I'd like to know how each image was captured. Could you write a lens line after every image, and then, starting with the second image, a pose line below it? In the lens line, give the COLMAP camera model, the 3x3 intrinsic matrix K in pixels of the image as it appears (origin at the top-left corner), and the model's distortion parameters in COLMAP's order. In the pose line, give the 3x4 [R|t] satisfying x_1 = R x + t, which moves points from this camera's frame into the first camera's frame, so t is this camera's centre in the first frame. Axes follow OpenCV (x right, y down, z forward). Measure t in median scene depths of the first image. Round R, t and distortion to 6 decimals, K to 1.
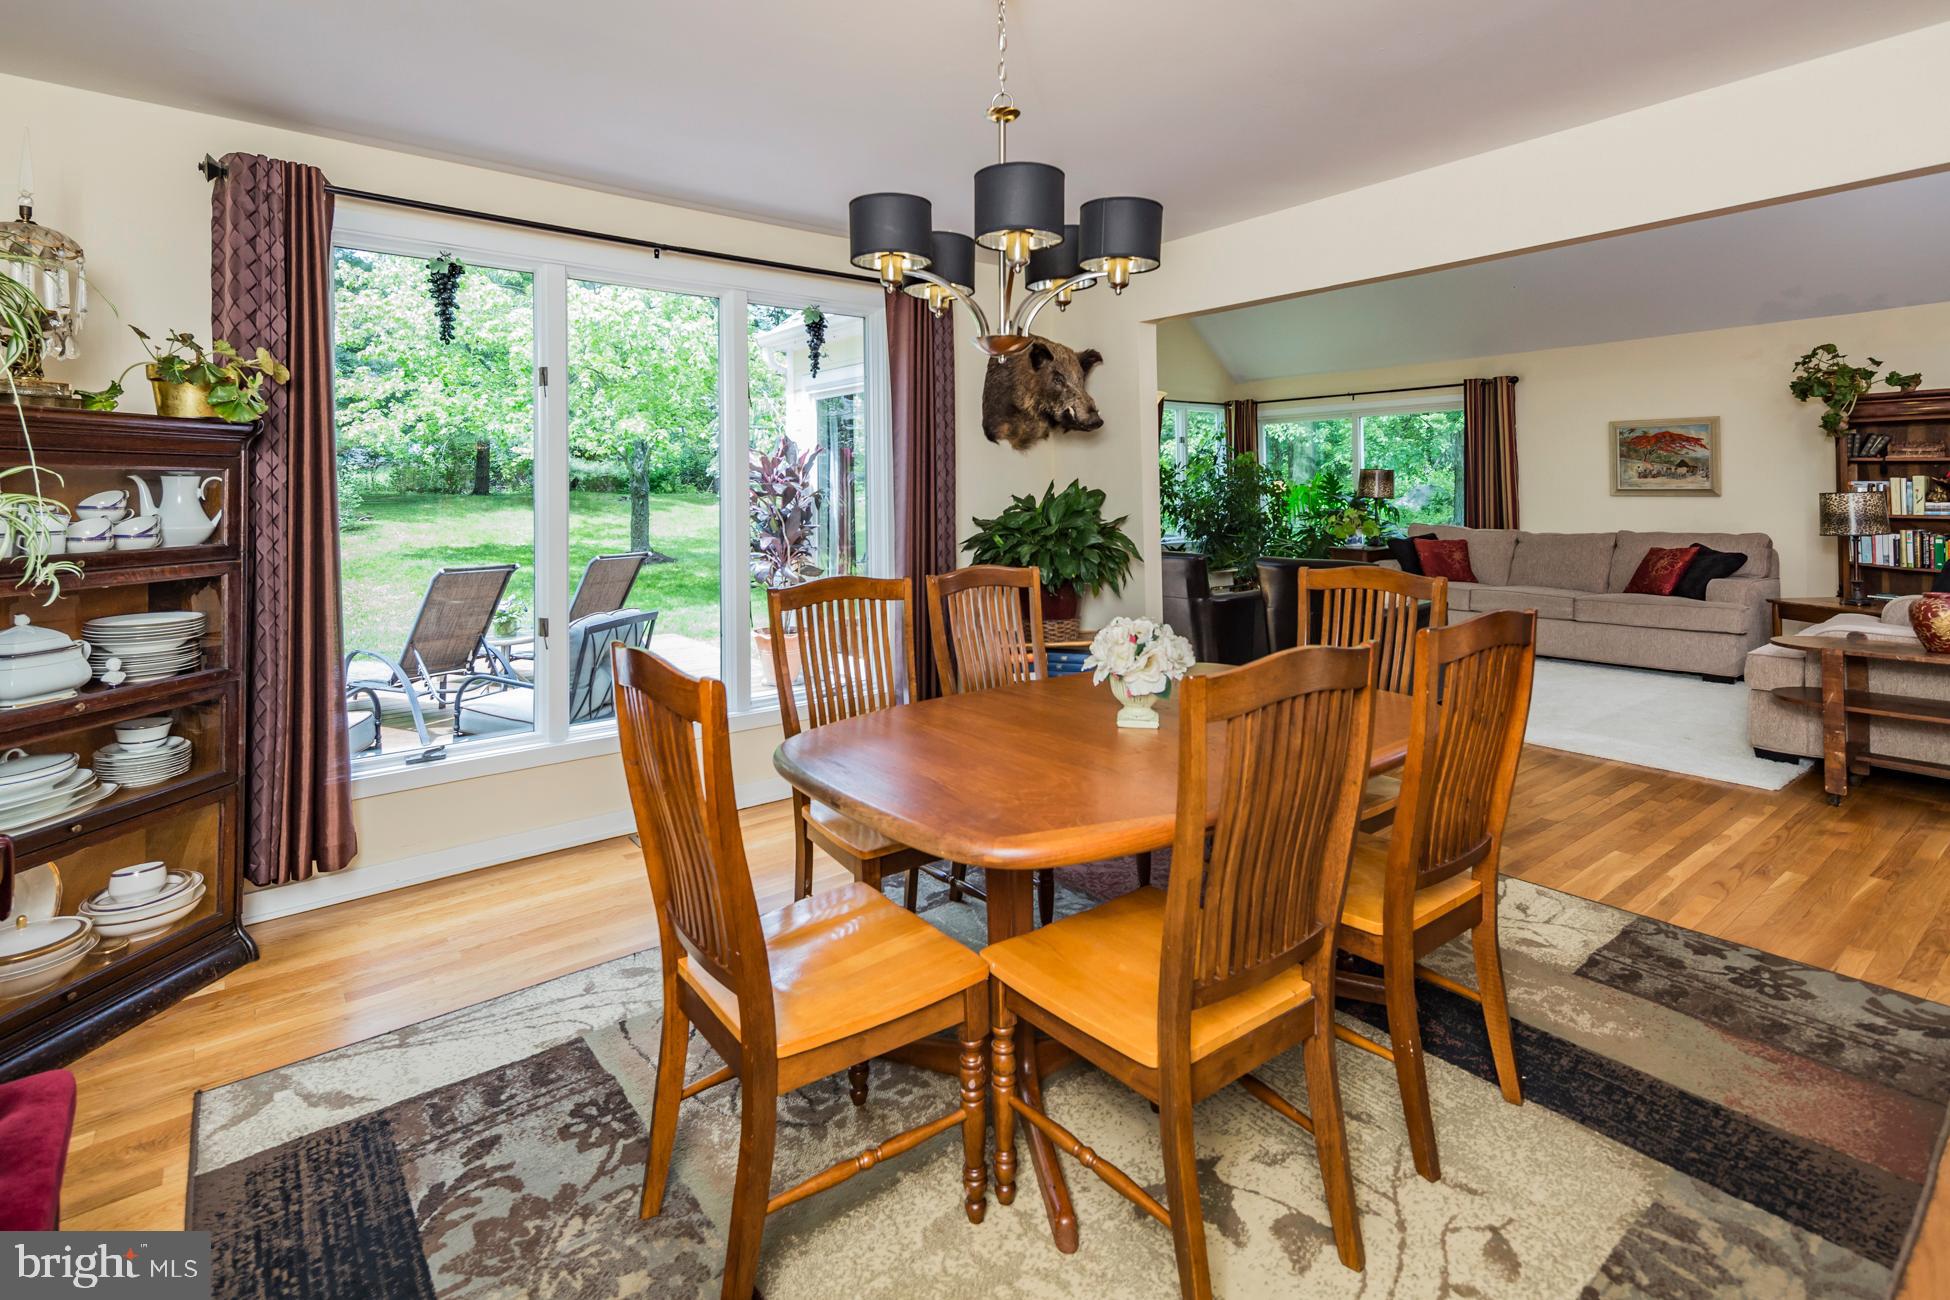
lens RADIAL K [[929.0, 0, 960.7], [0, 929.0, 484.0], [0, 0, 1]] dist [0.000910, 0.000424]
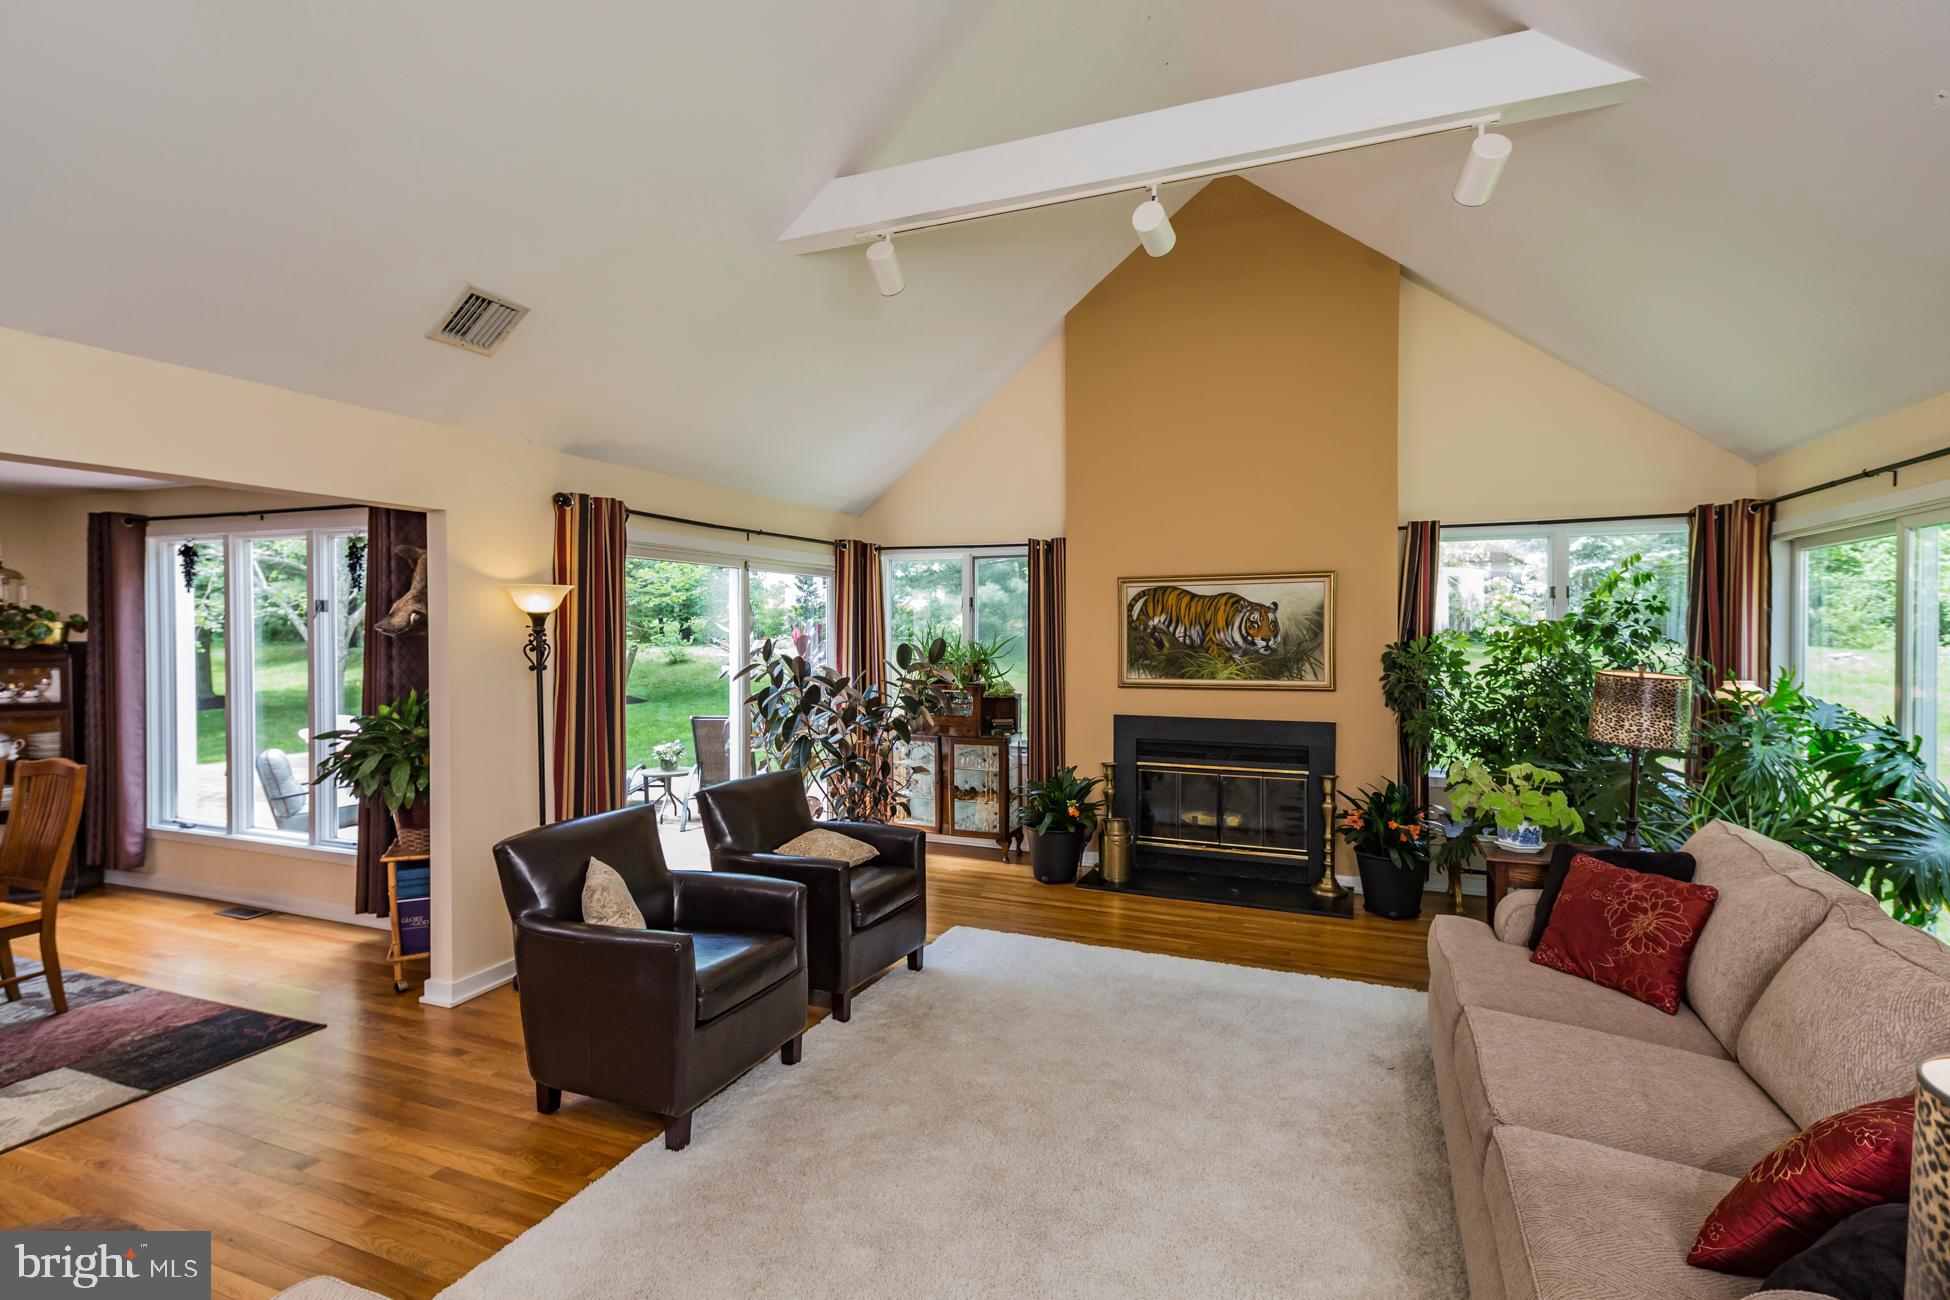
lens RADIAL K [[926.7, 0, 975.0], [0, 926.7, 650.0], [0, 0, 1]] dist [0.003305, 0.000146]
pose [[0.491255, 0.032548, -0.870407, 0.742592], [0.001464, 0.999269, 0.038193, -0.047692], [0.871014, -0.020036, 0.490849, 0.607082]]
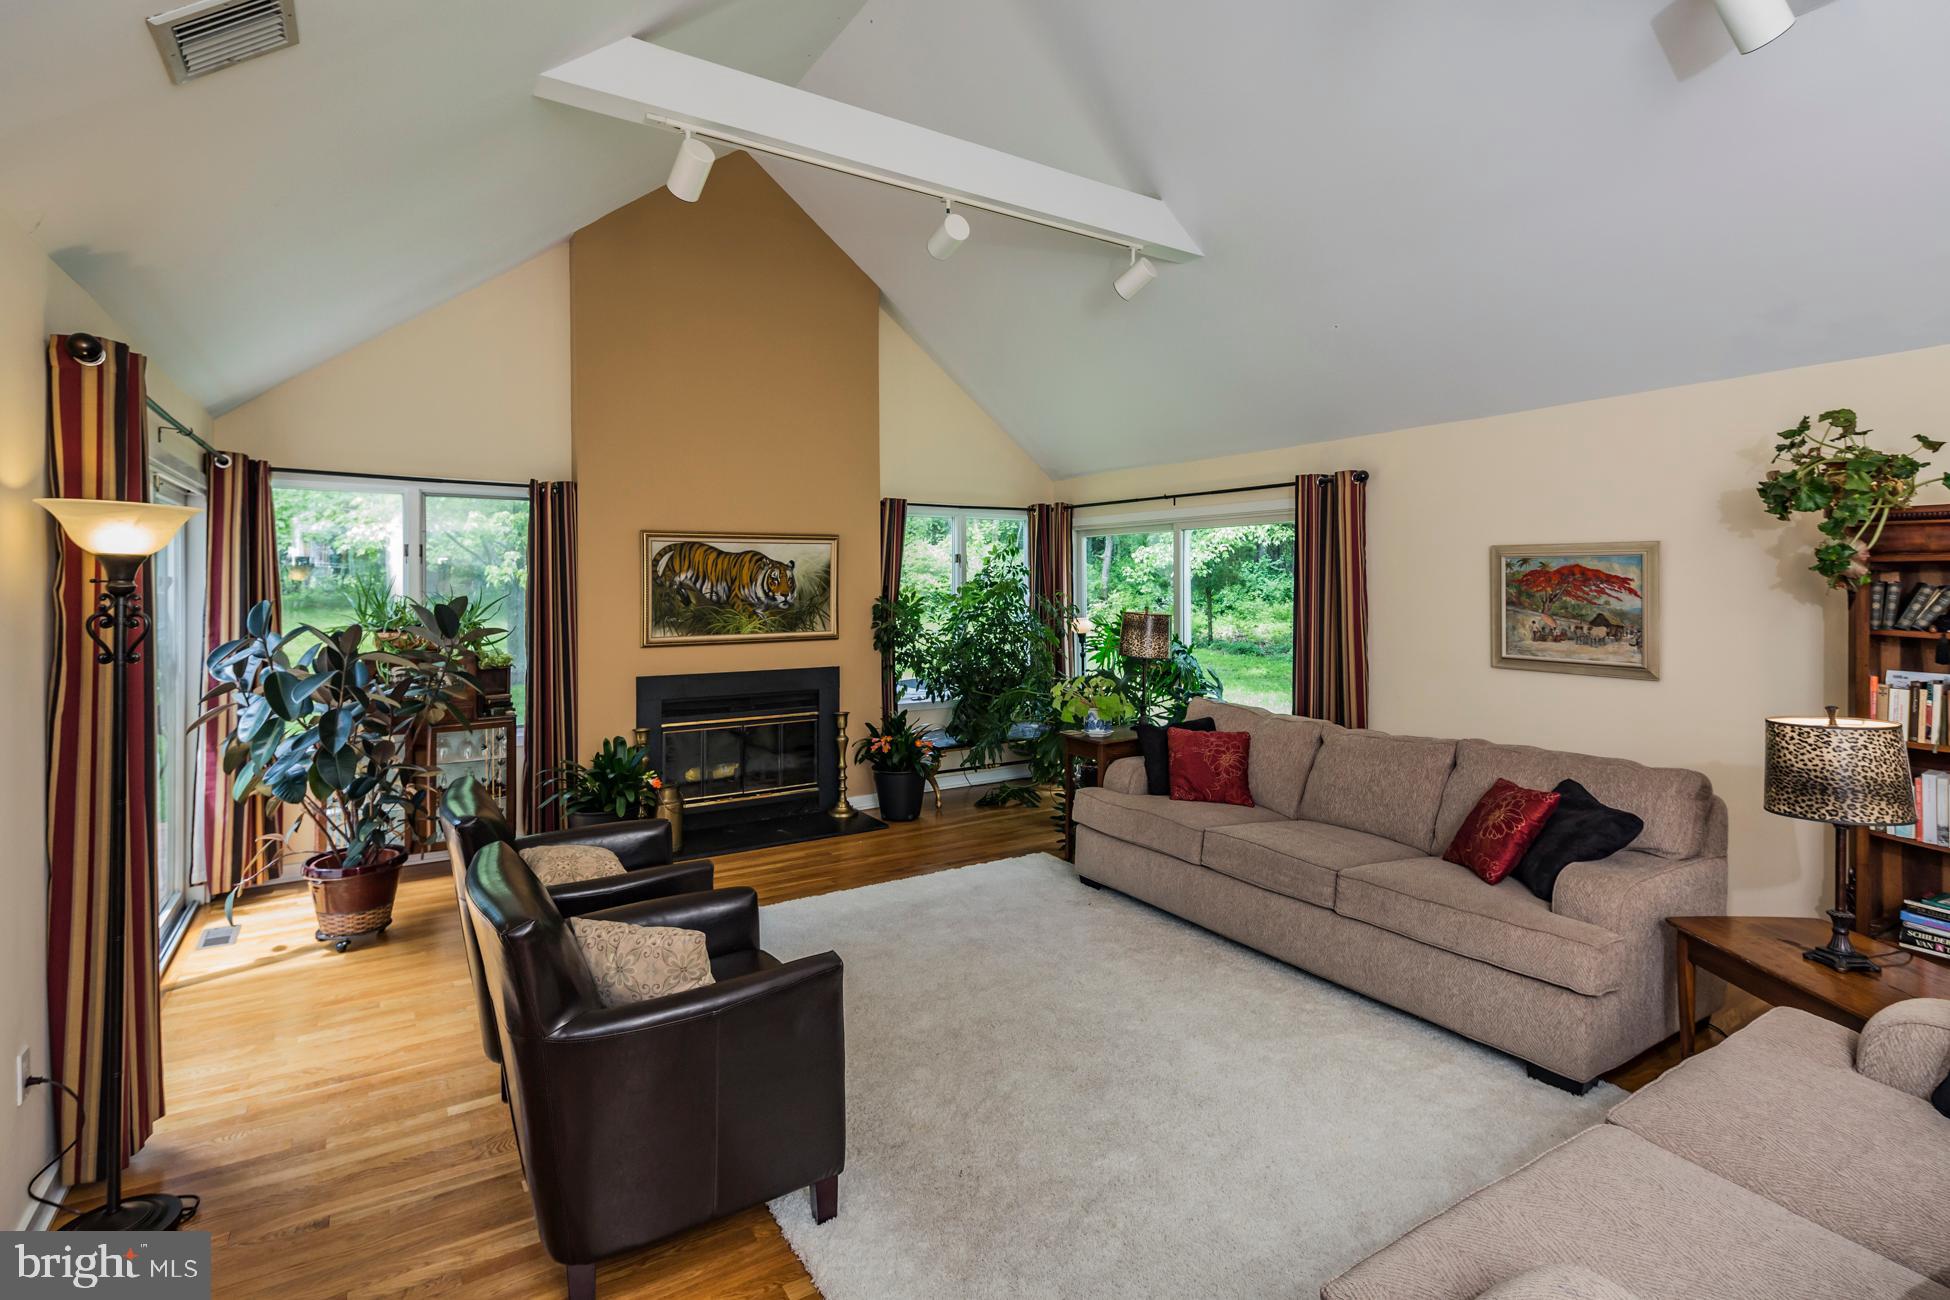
lens RADIAL K [[912.1, 0, 984.0], [0, 912.1, 591.6], [0, 0, 1]] dist [0.000911, -0.000270]
pose [[0.995474, 0.013404, -0.094085, 0.447634], [-0.011897, 0.999792, 0.016557, -0.045348], [0.094287, -0.015362, 0.995426, 0.393966]]
